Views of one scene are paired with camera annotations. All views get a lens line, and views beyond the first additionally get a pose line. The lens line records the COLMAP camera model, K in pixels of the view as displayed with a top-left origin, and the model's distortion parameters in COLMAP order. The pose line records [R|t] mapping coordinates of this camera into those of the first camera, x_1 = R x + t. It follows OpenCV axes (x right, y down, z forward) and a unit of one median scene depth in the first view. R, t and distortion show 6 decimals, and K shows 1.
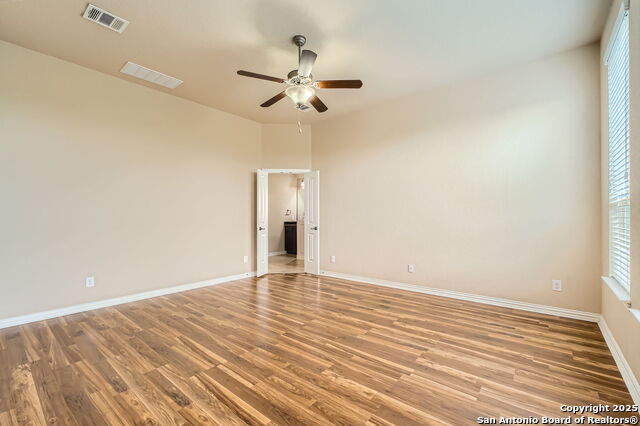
lens RADIAL K [[275.2, 0, 321.3], [0, 275.2, 214.9], [0, 0, 1]] dist [0.004199, 0.000776]
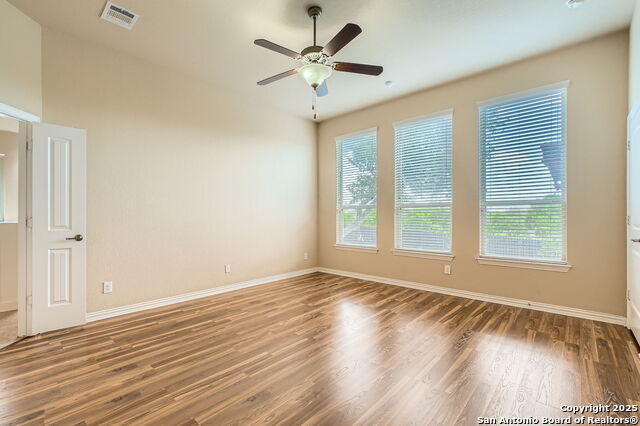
lens RADIAL K [[275.2, 0, 319.5], [0, 275.2, 214.4], [0, 0, 1]] dist [0.004199, 0.000776]
pose [[0.069362, 0.008901, 0.997552, -0.751311], [-0.000010, 0.999960, -0.008921, 0.013386], [-0.997592, 0.000609, 0.069359, 0.733482]]
